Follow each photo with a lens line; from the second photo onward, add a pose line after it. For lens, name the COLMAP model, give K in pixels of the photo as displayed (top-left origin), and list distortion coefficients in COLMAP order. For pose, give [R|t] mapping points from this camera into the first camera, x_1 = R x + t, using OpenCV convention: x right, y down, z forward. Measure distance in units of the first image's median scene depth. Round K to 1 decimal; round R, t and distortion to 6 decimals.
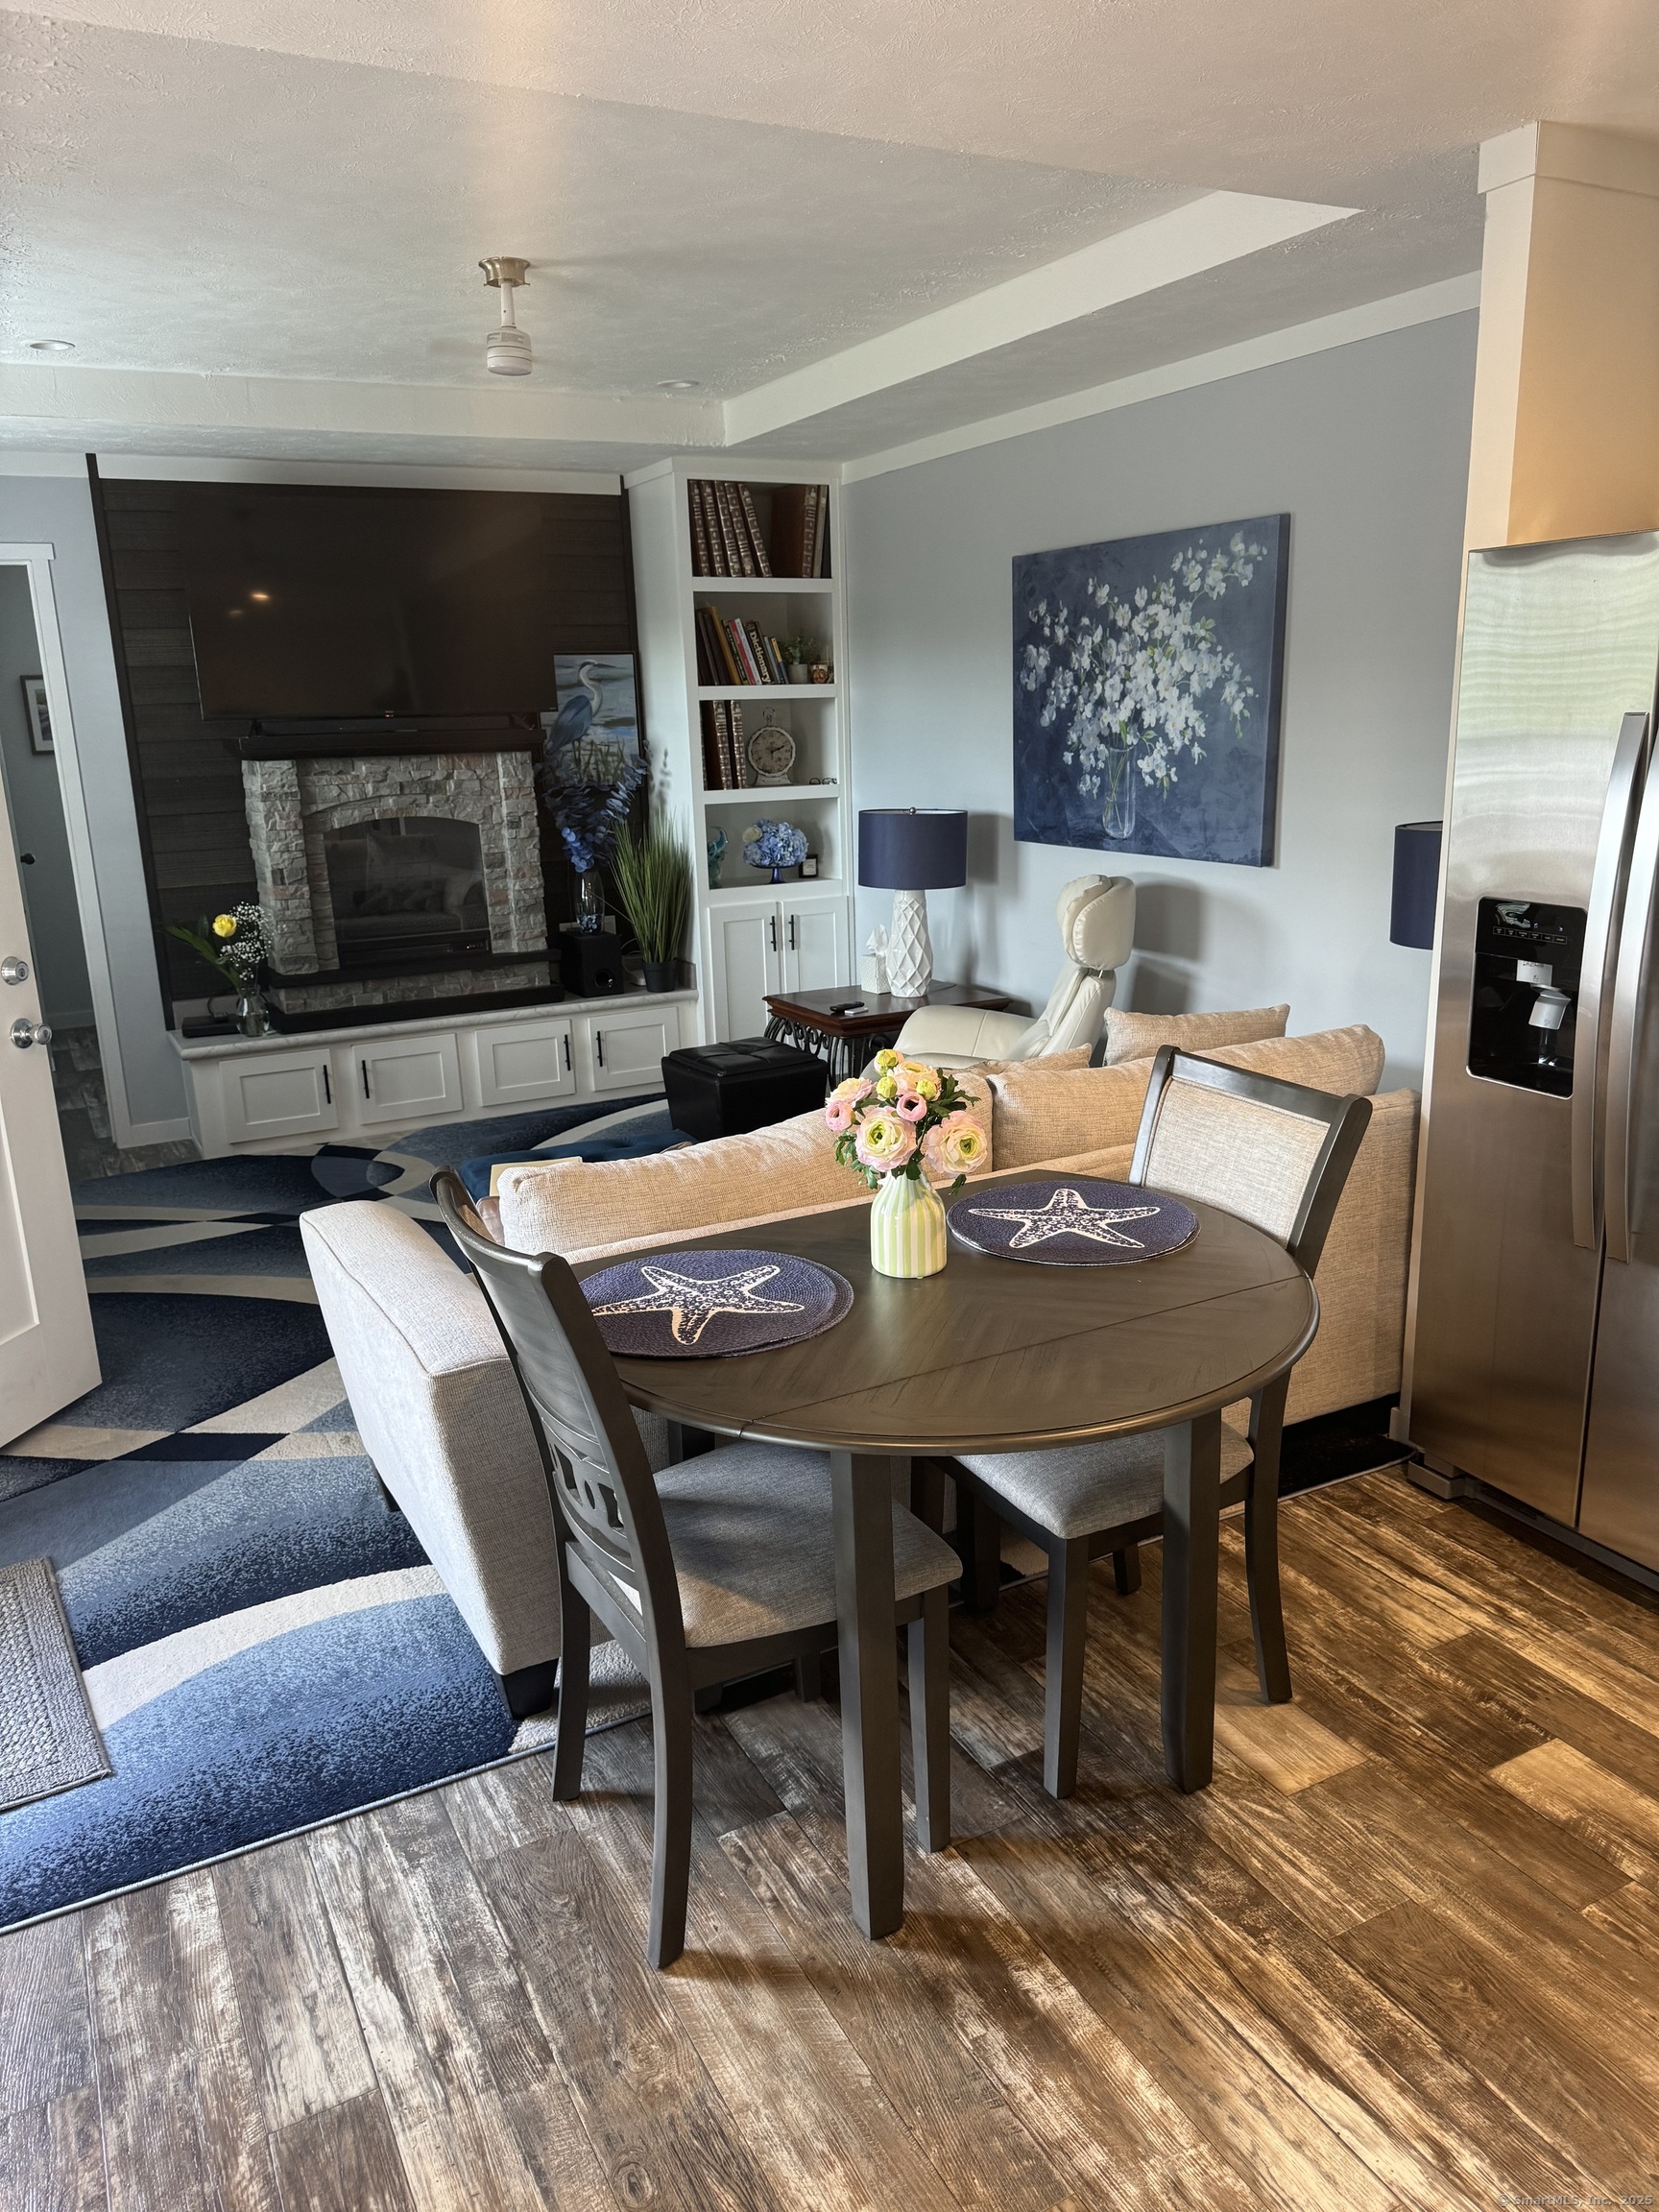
lens RADIAL K [[1570.3, 0, 847.9], [0, 1570.3, 1126.0], [0, 0, 1]] dist [0.043673, -0.043517]
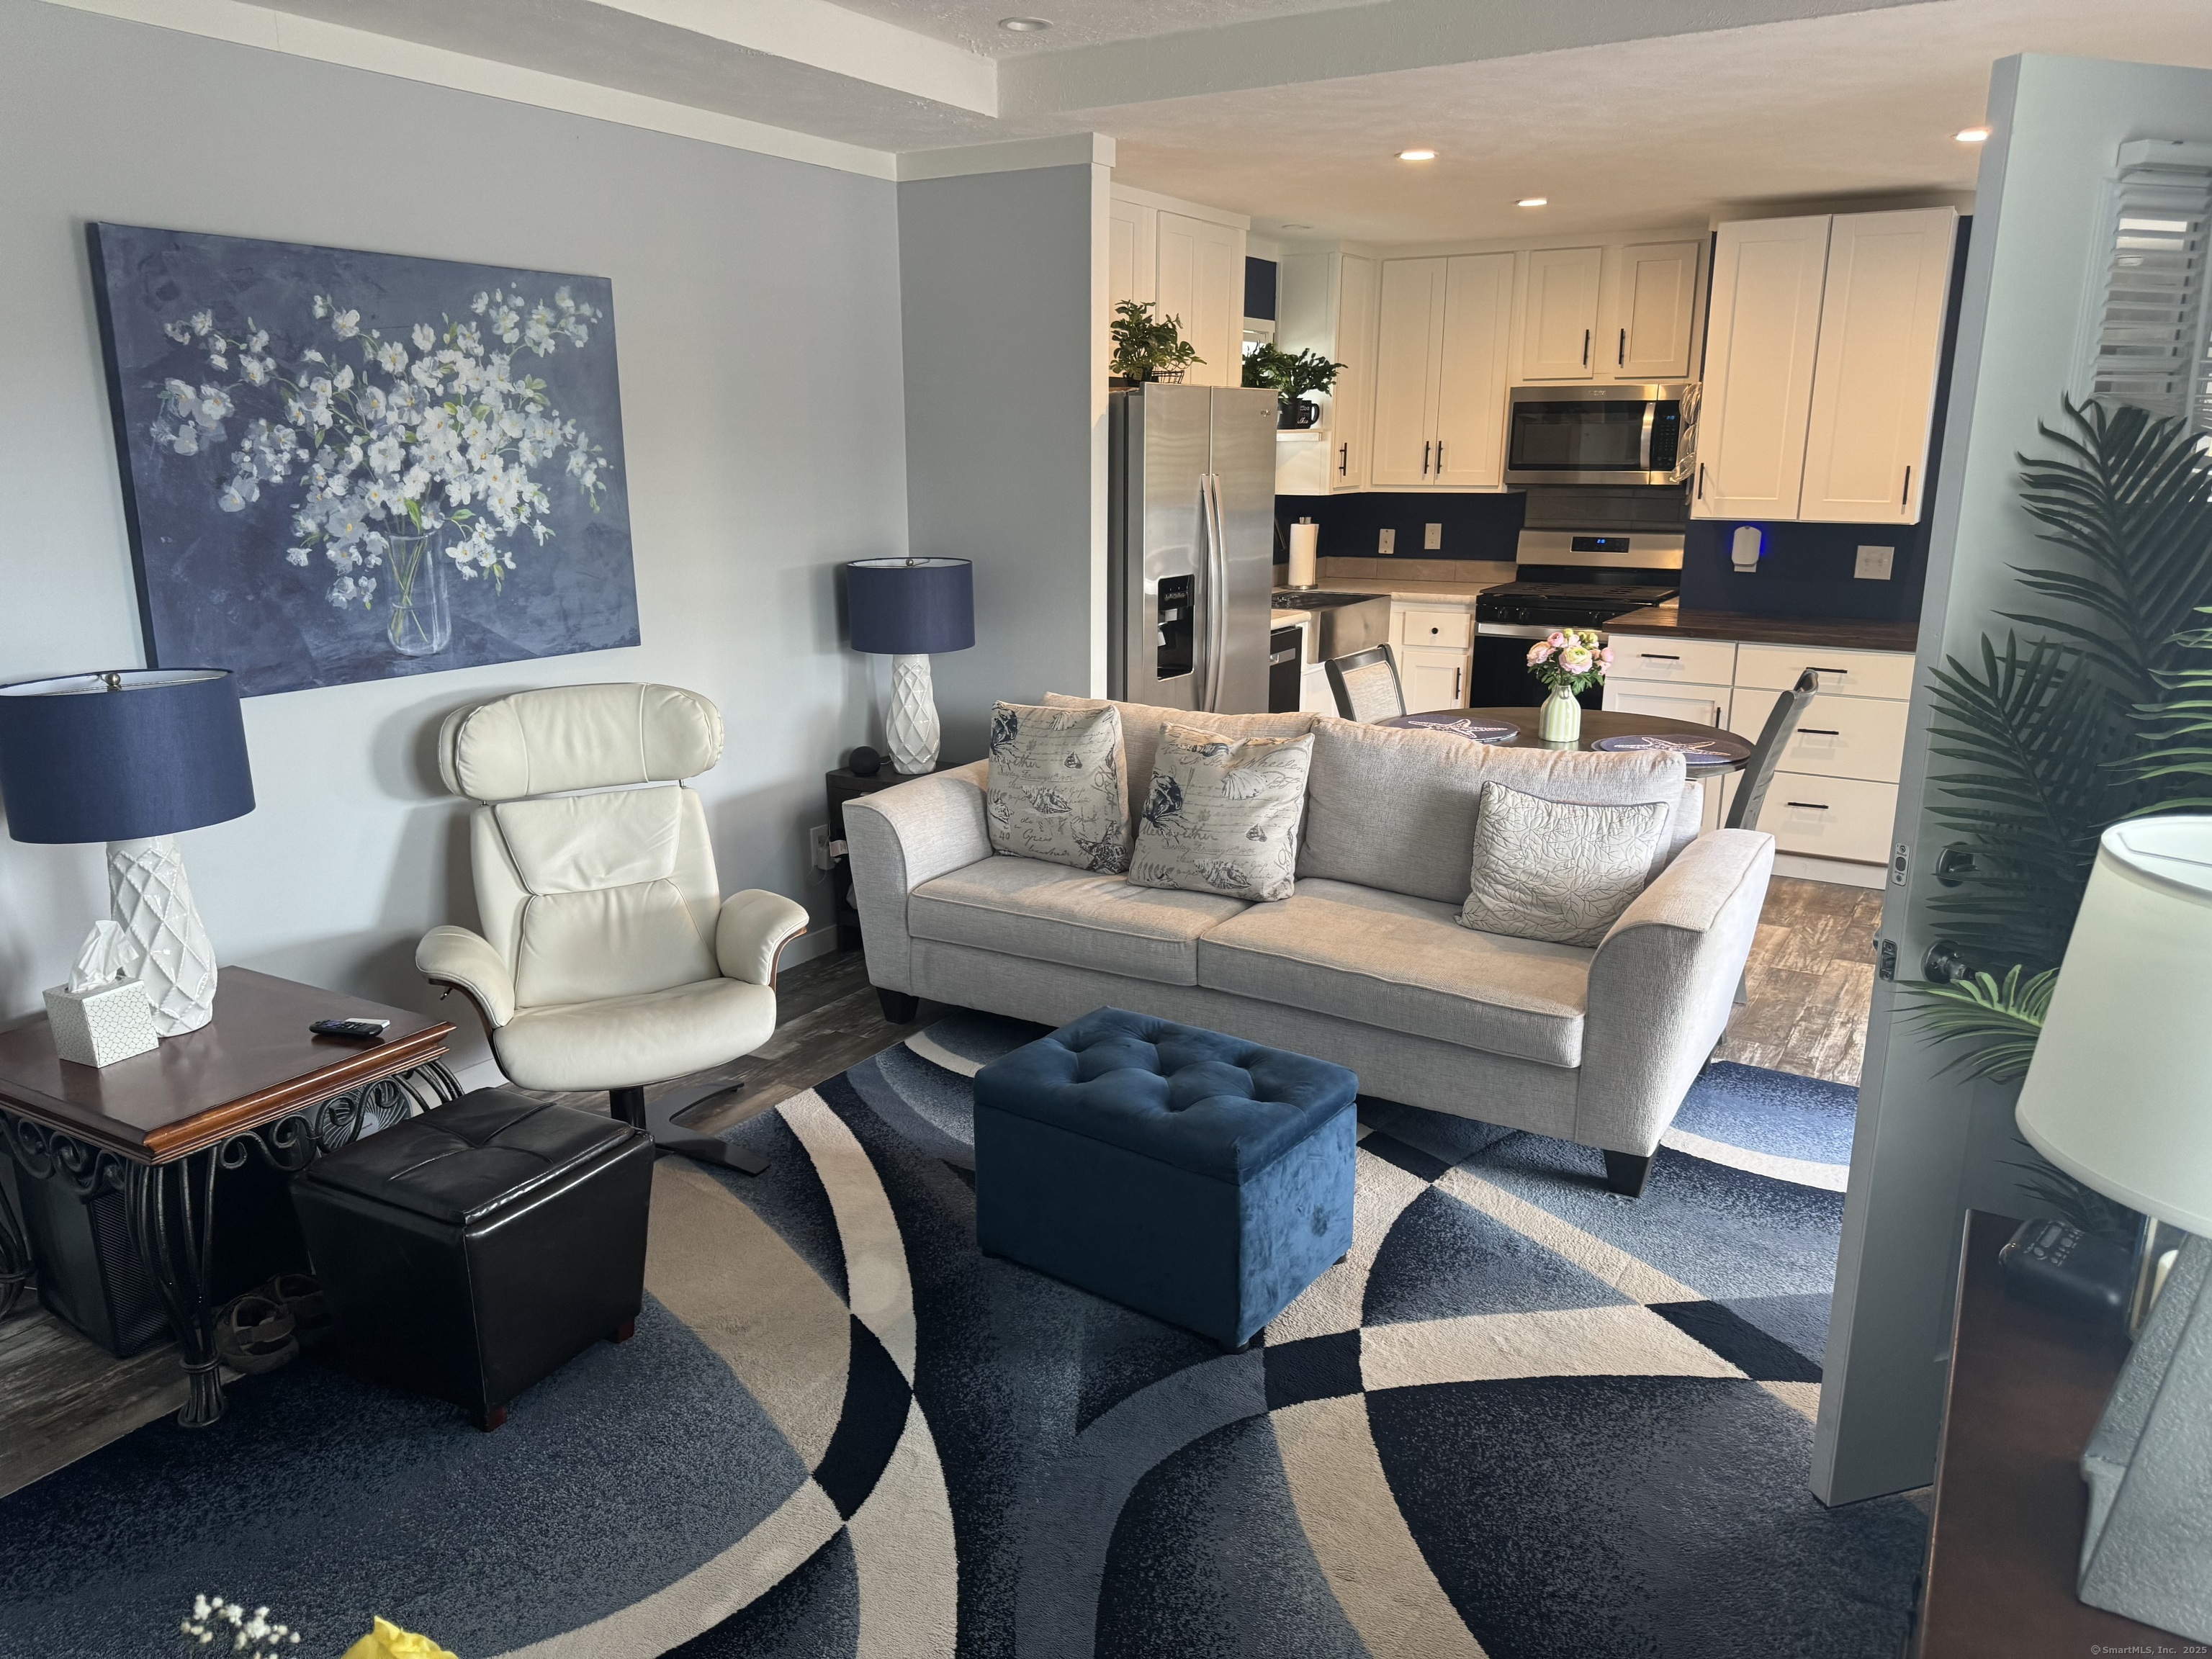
lens RADIAL K [[1555.7, 0, 1105.4], [0, 1555.7, 882.9], [0, 0, 1]] dist [-0.000932, -0.003417]
pose [[-0.489509, -0.205250, 0.847498, -0.672379], [0.243840, 0.900912, 0.359026, -0.288660], [-0.837211, 0.382401, -0.390956, 1.126794]]
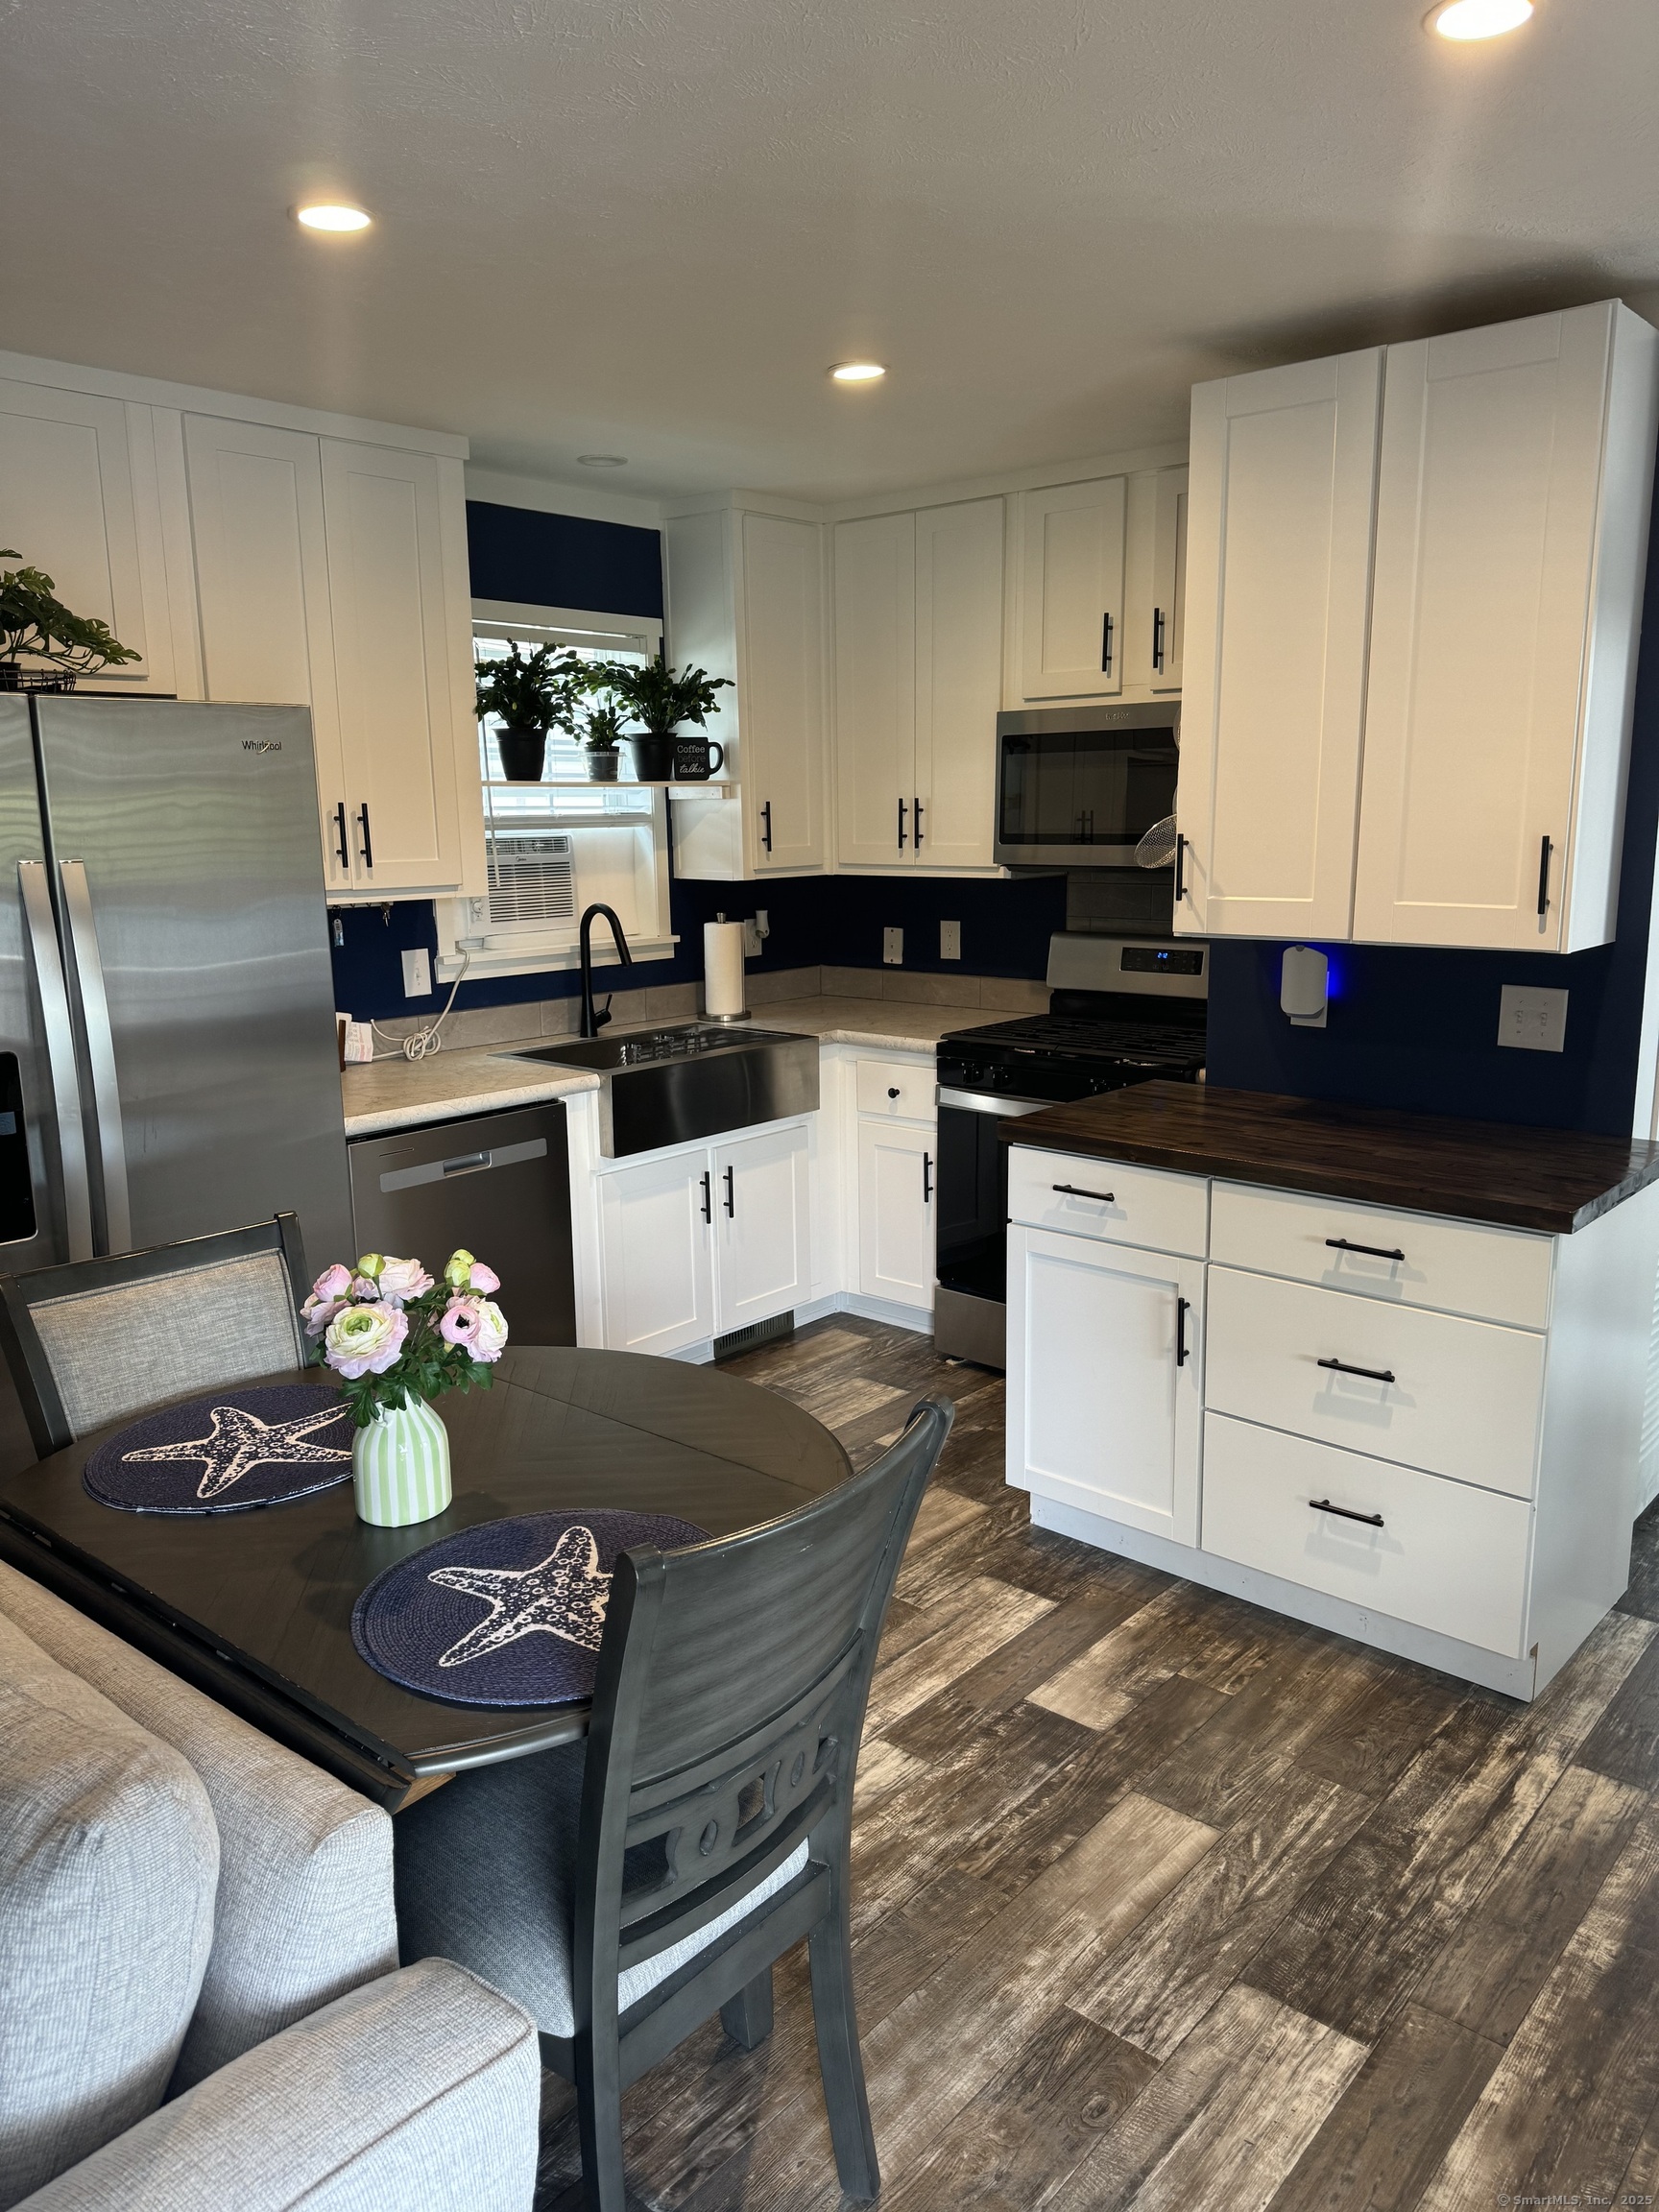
lens RADIAL K [[1524.5, 0, 829.5], [0, 1524.5, 1106.0], [0, 0, 1]] dist [0.006353, -0.002632]
pose [[-0.341654, -0.146074, 0.928405, -0.327342], [0.266824, 0.932123, 0.244850, -0.106485], [-0.901153, 0.331375, -0.279487, 0.416740]]
